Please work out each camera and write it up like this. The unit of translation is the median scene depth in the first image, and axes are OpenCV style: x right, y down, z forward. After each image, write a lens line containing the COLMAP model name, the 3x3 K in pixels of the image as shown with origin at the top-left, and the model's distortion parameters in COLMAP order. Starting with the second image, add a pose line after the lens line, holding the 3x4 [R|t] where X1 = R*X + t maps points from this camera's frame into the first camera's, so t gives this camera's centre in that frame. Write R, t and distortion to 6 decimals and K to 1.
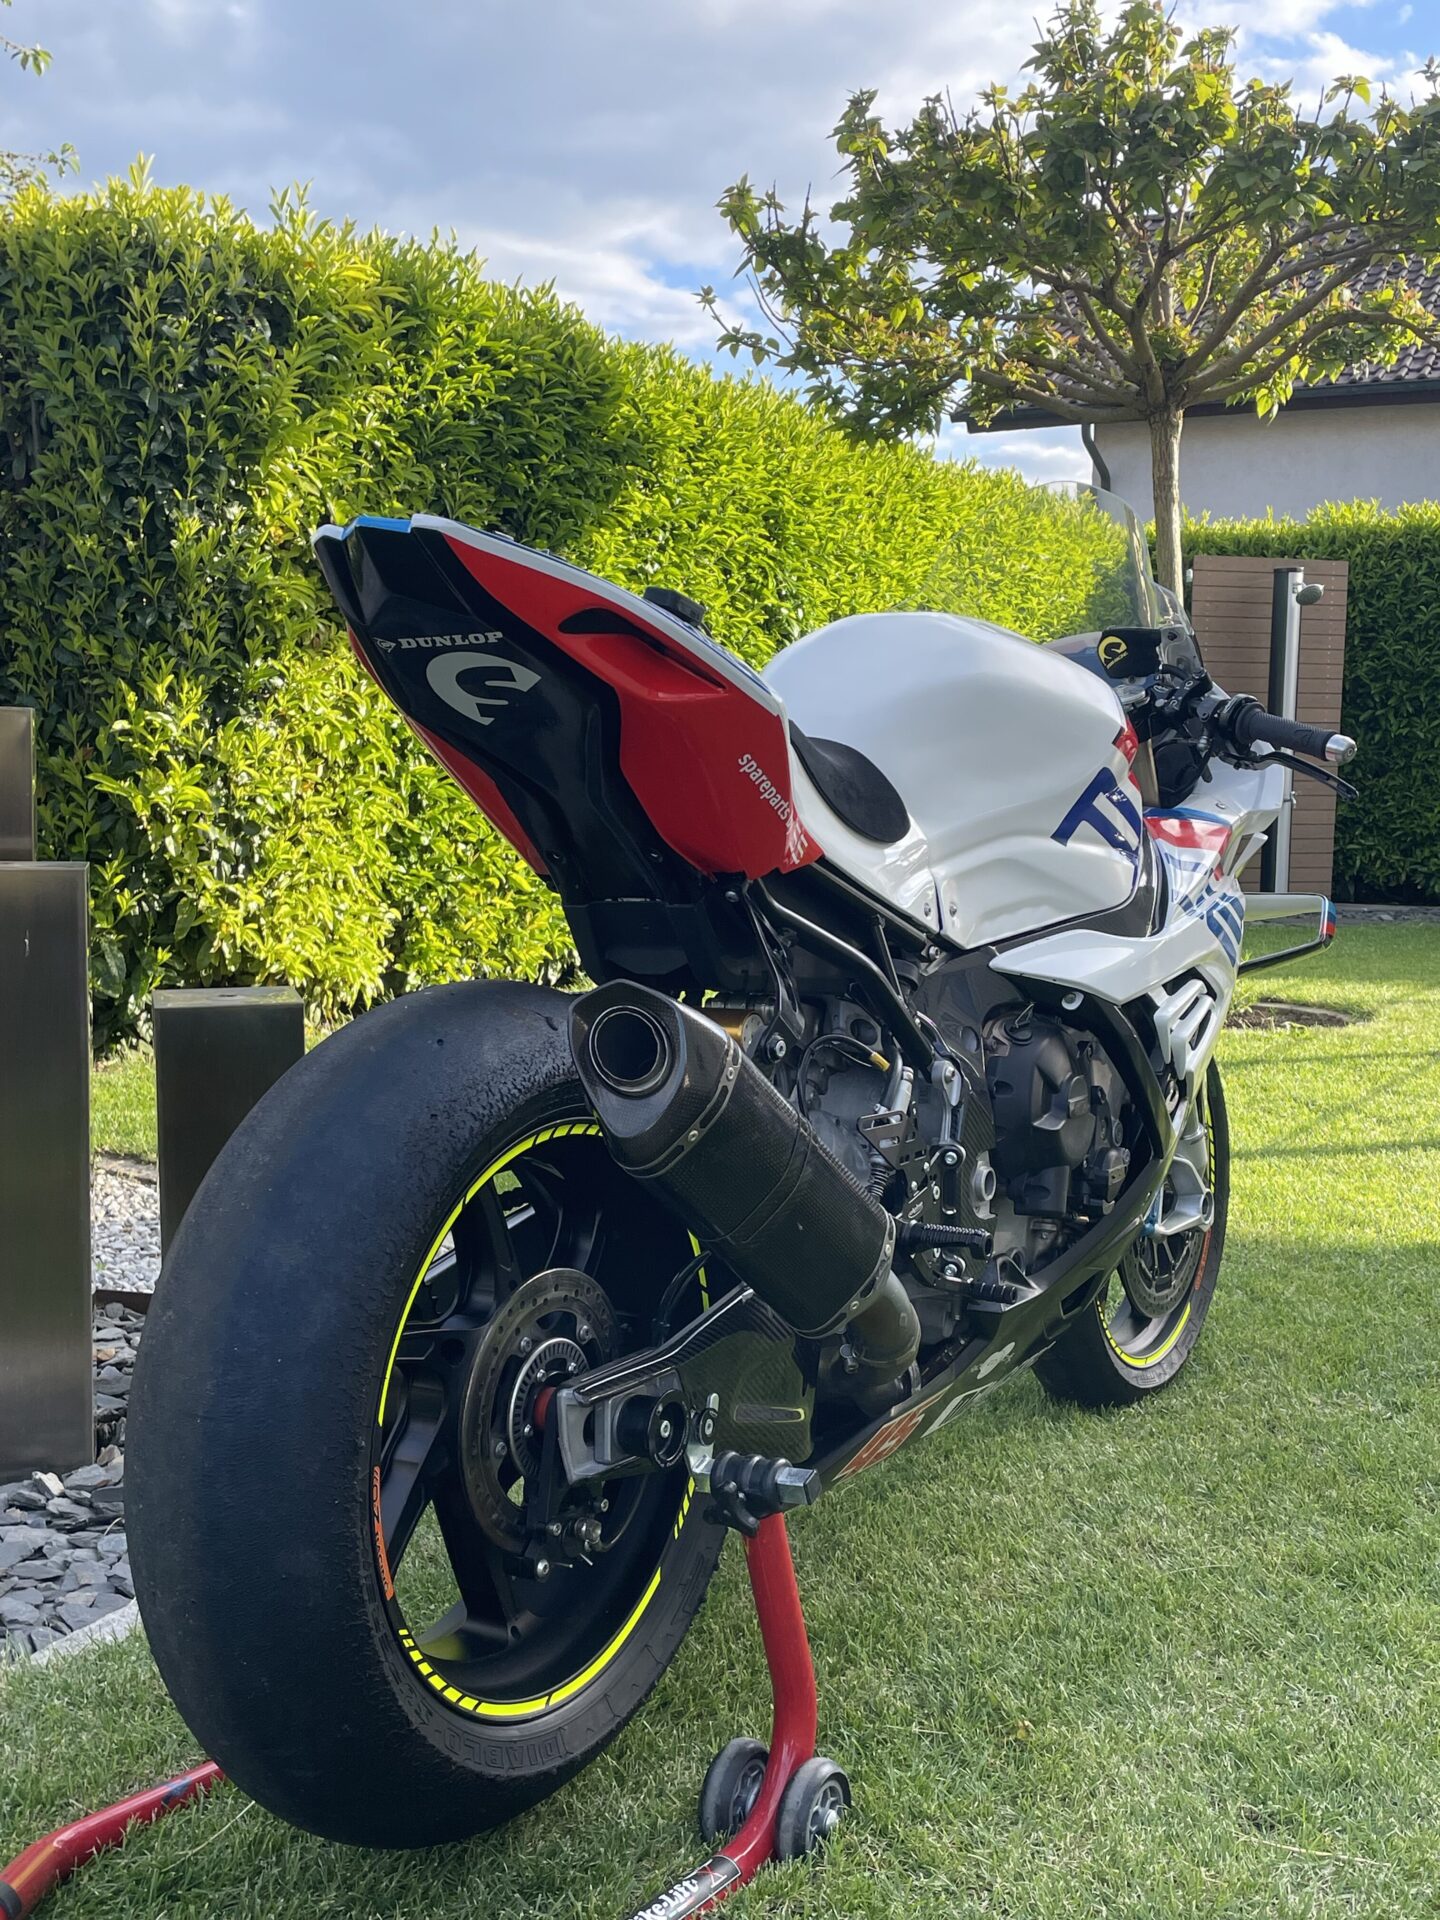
lens RADIAL K [[2077.1, 0, 726.9], [0, 2077.1, 1002.0], [0, 0, 1]] dist [0.063612, 0.000000]
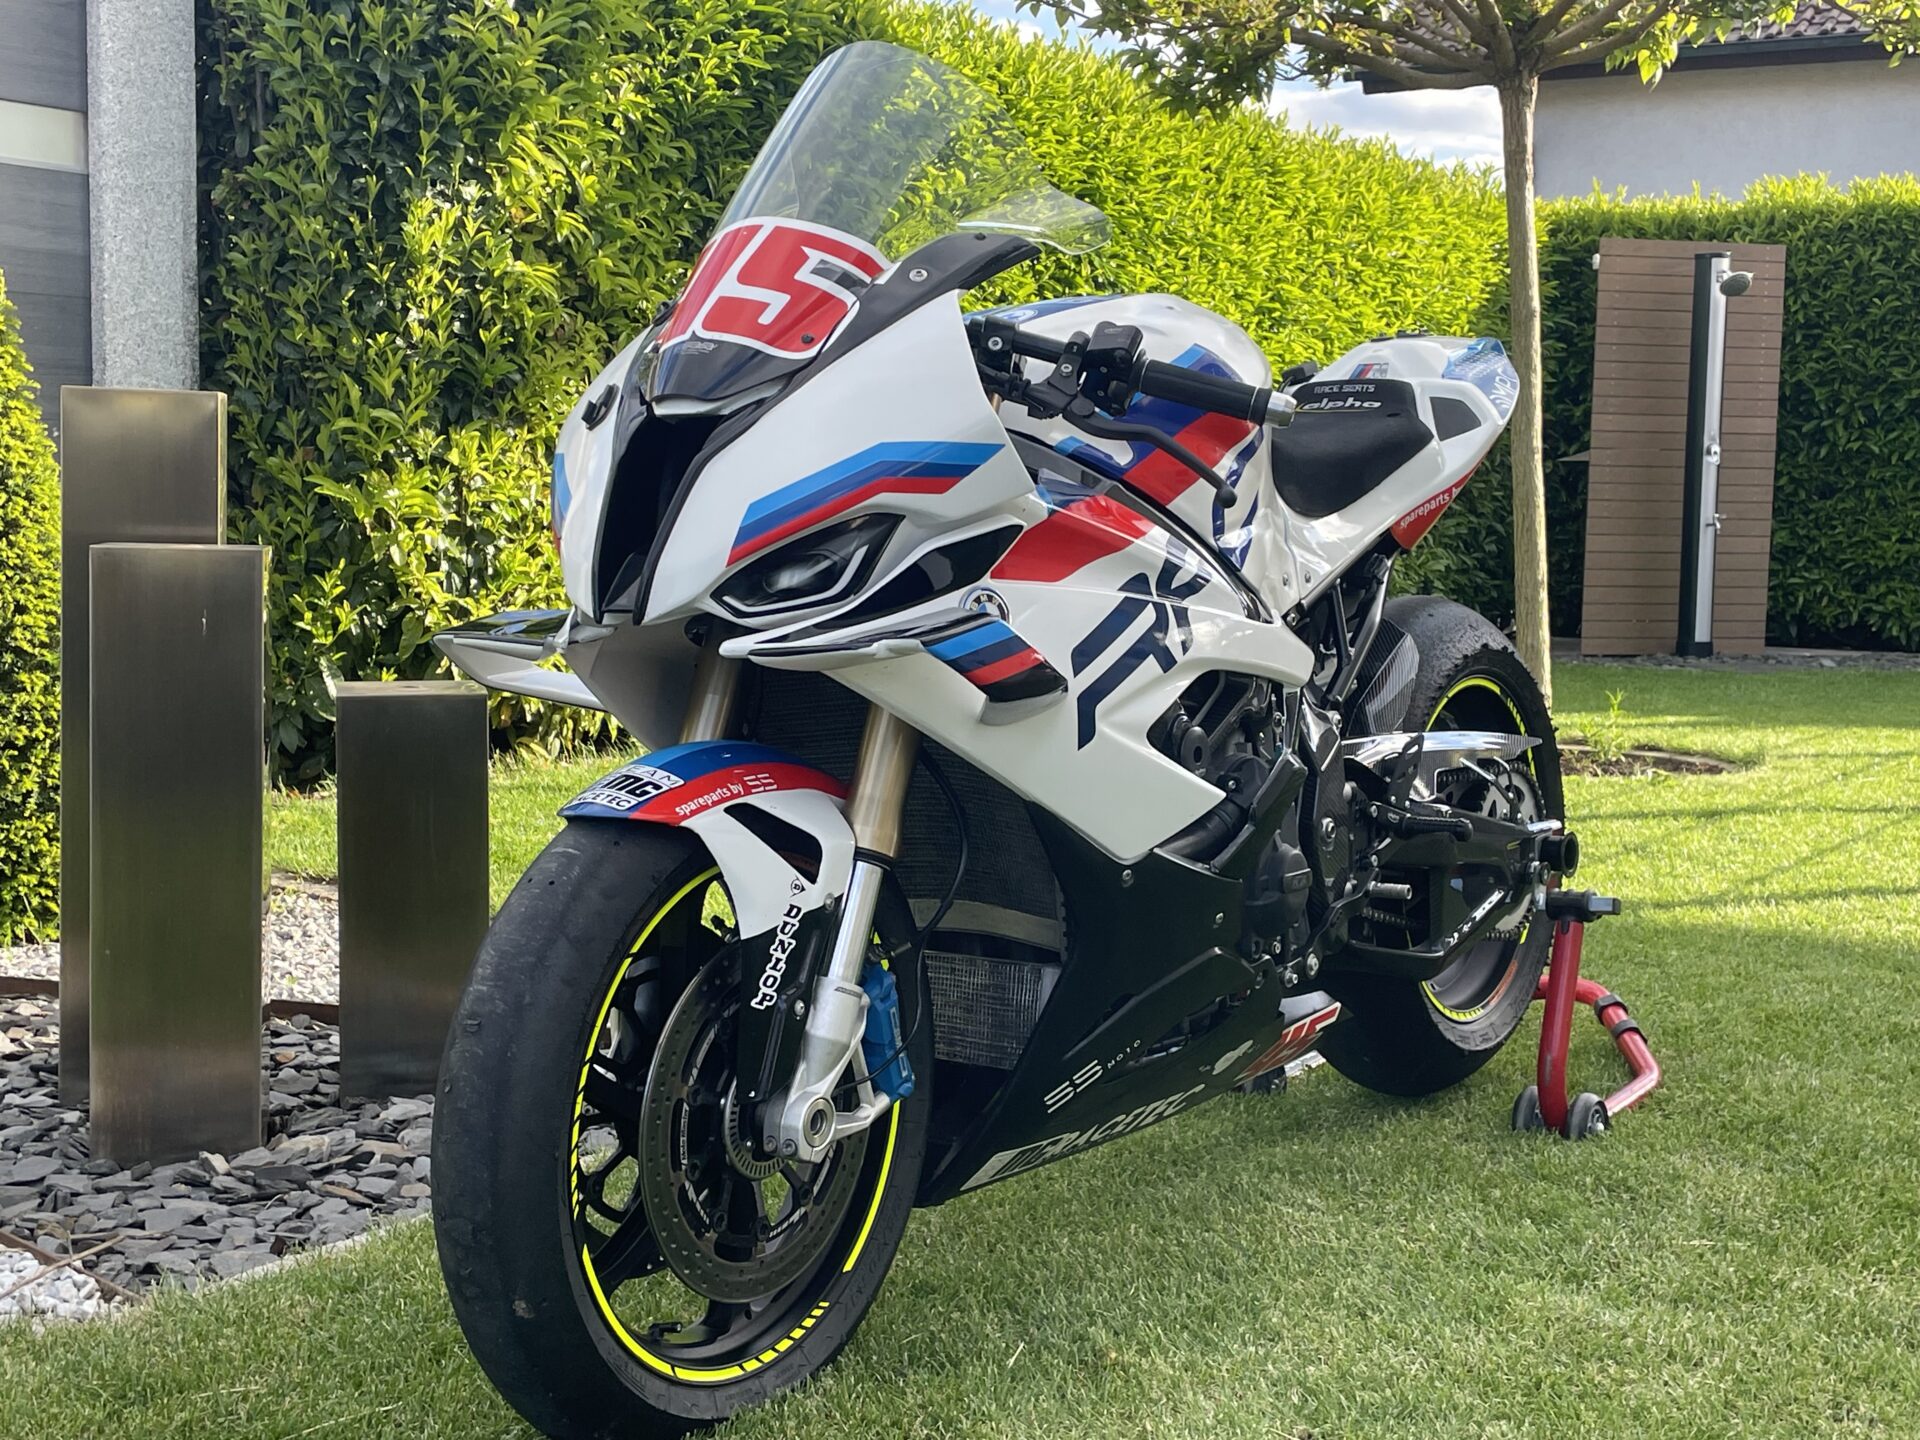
lens RADIAL K [[2537.1, 0, 966.3], [0, 2537.1, 721.5], [0, 0, 1]] dist [0.066890, 0.000000]
pose [[0.998140, 0.012085, -0.059747, 0.045206], [-0.013467, 0.999650, -0.022785, 0.018103], [0.059451, 0.023547, 0.997953, -0.086614]]
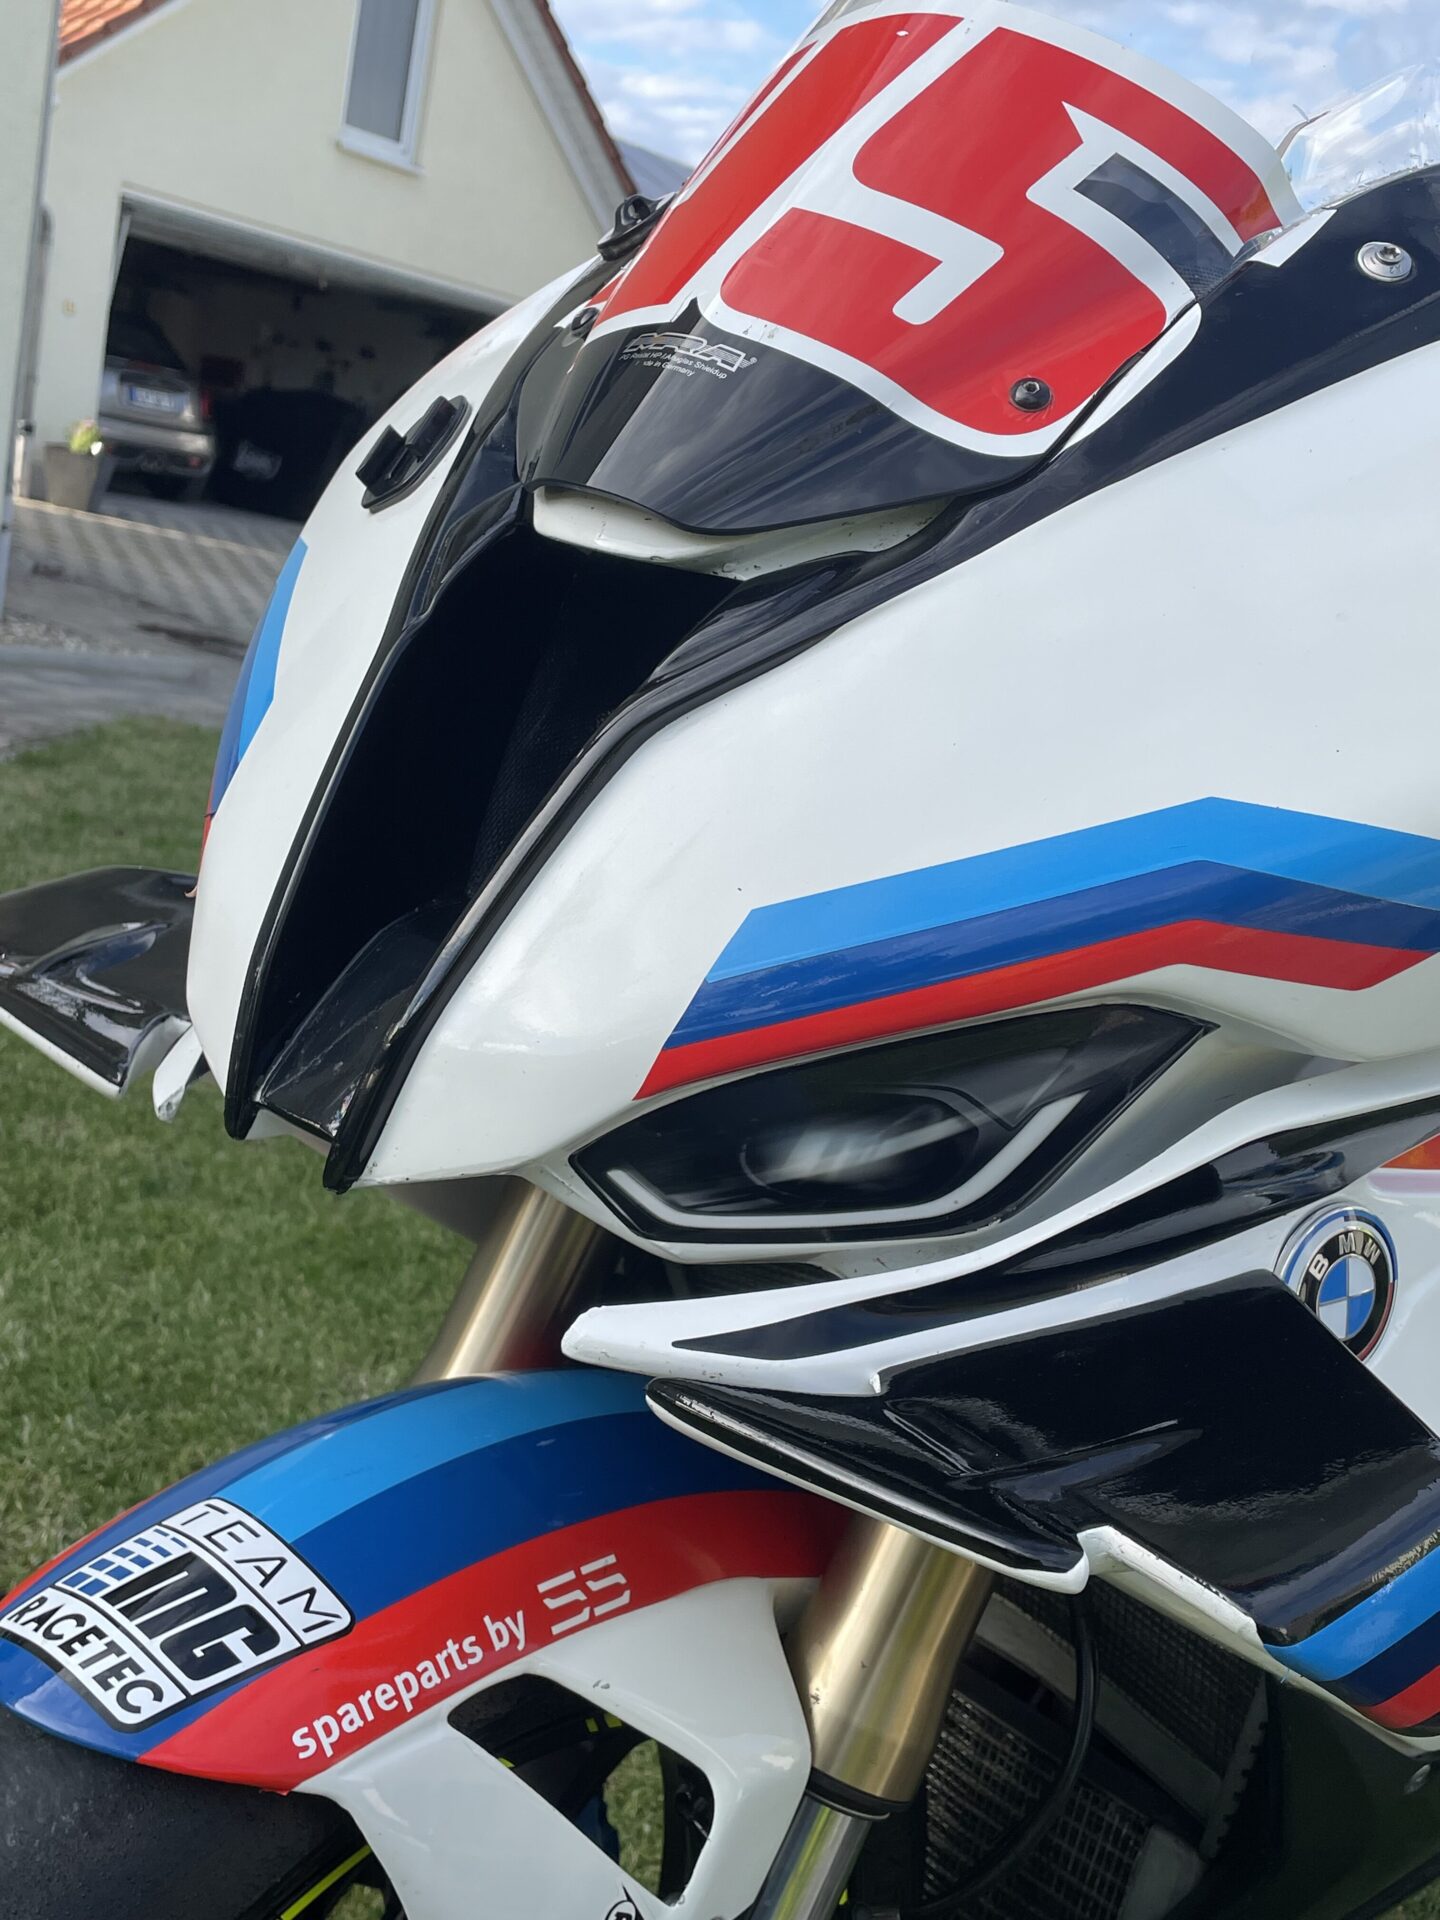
lens RADIAL K [[2077.1, 0, 713.8], [0, 2077.1, 956.1], [0, 0, 1]] dist [0.063612, 0.000000]
pose [[0.966643, 0.237933, -0.094809, -0.101977], [-0.223471, 0.964355, 0.141705, -0.143038], [0.125146, -0.115791, 0.985358, 0.783161]]
